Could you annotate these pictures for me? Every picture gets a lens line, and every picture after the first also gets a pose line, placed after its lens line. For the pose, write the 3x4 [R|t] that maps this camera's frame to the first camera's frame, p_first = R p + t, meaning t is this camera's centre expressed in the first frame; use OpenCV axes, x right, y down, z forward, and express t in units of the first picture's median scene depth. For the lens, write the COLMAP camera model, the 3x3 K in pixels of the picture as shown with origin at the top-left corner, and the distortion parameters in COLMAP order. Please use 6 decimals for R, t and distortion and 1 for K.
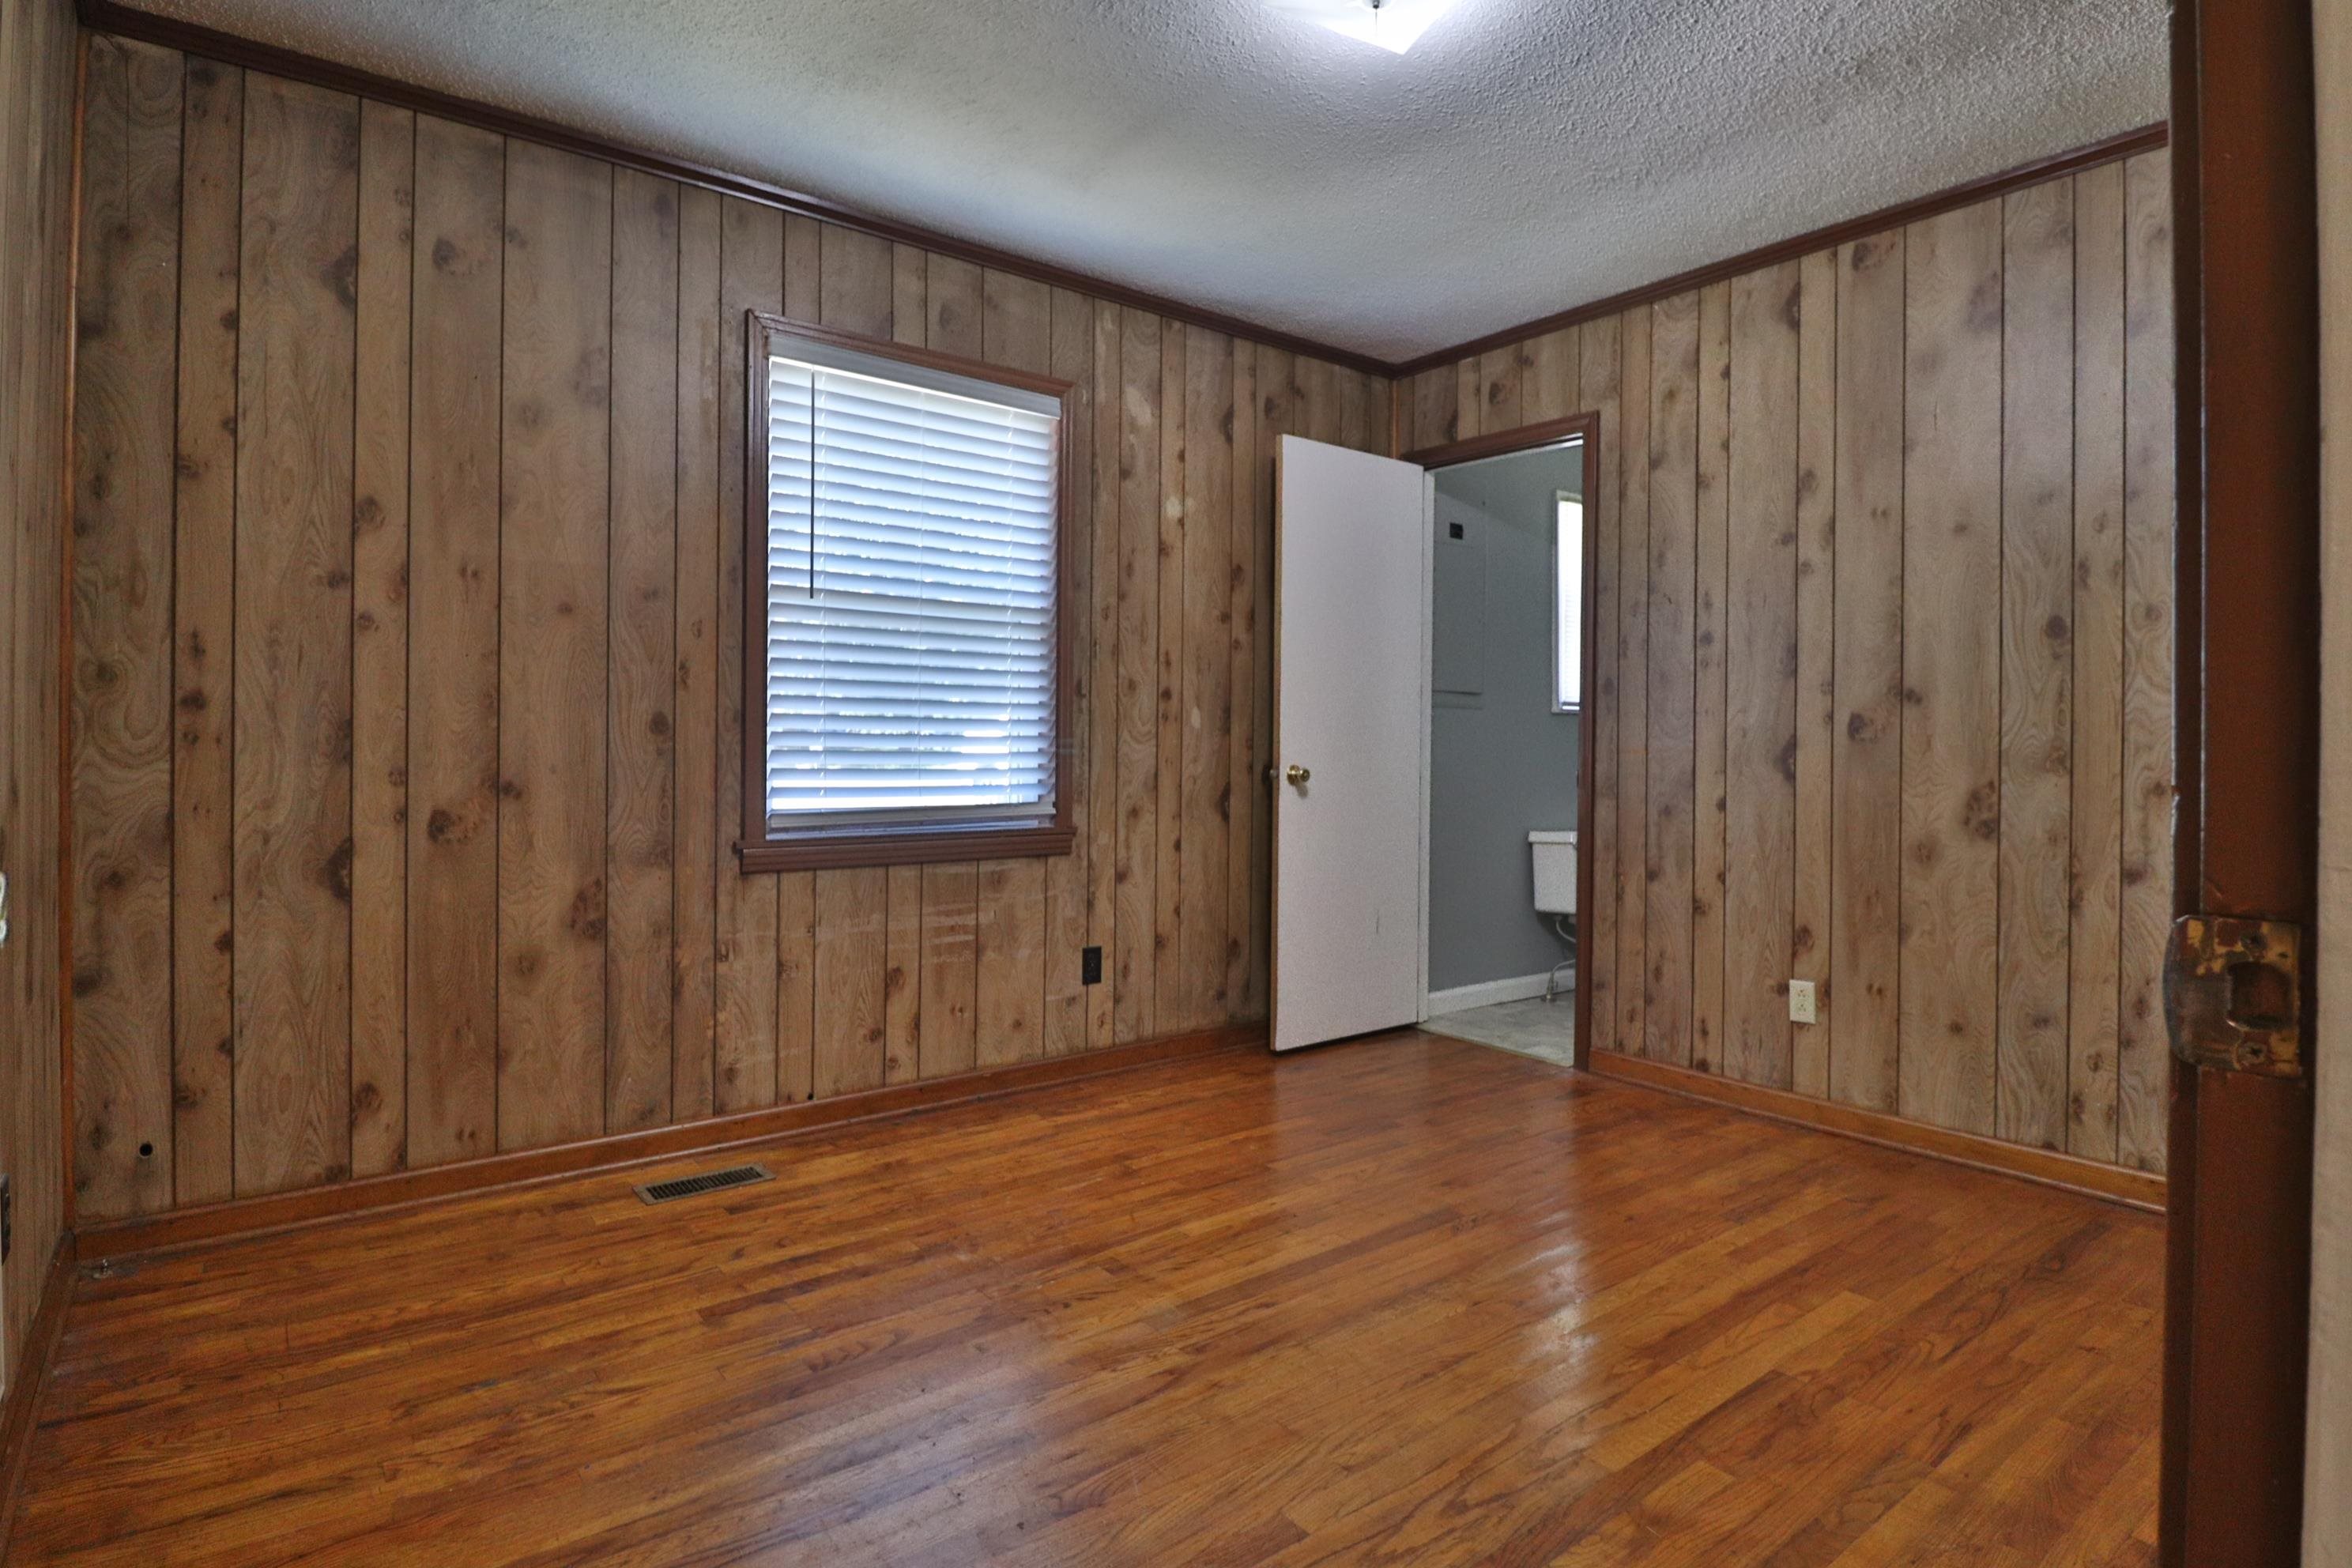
lens RADIAL K [[1224.8, 0, 1171.4], [0, 1224.8, 759.4], [0, 0, 1]] dist [0.000127, -0.014095]
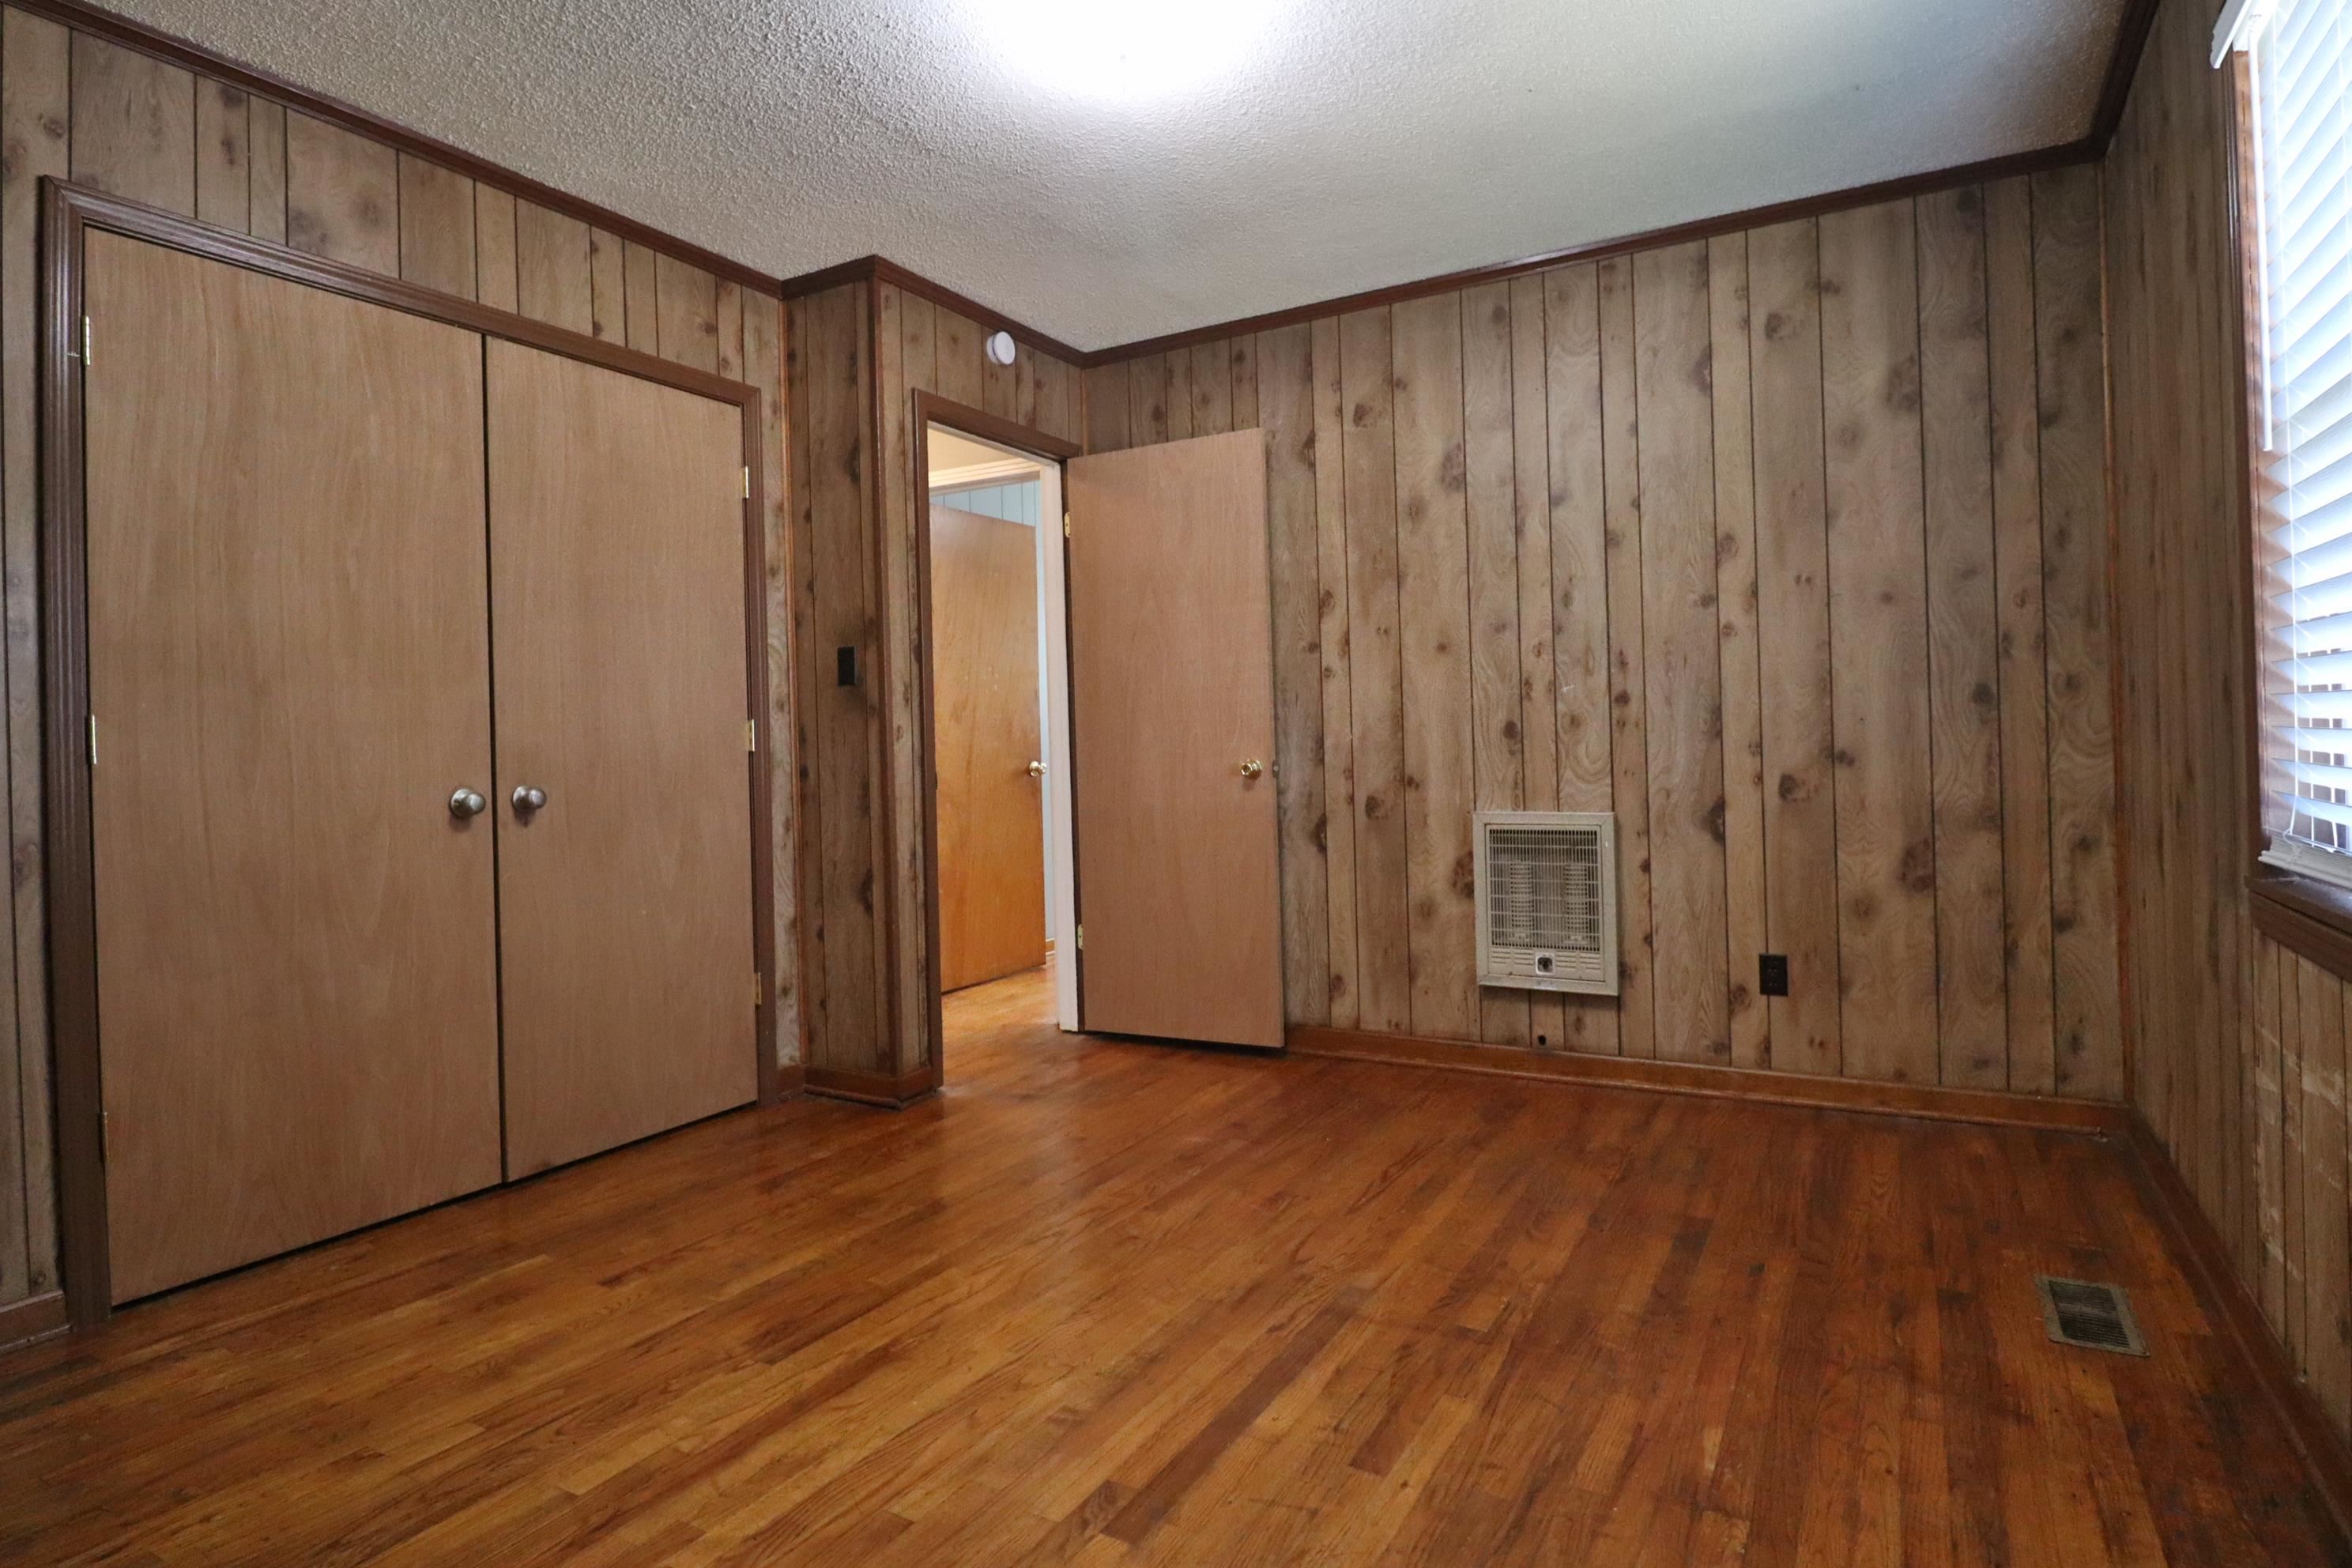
lens RADIAL K [[1224.8, 0, 1171.0], [0, 1224.8, 764.8], [0, 0, 1]] dist [0.000127, -0.014095]
pose [[-0.929912, 0.019526, -0.367262, 0.470938], [0.015418, 0.999781, 0.014117, -0.002147], [0.367458, 0.007465, -0.930010, 1.768249]]
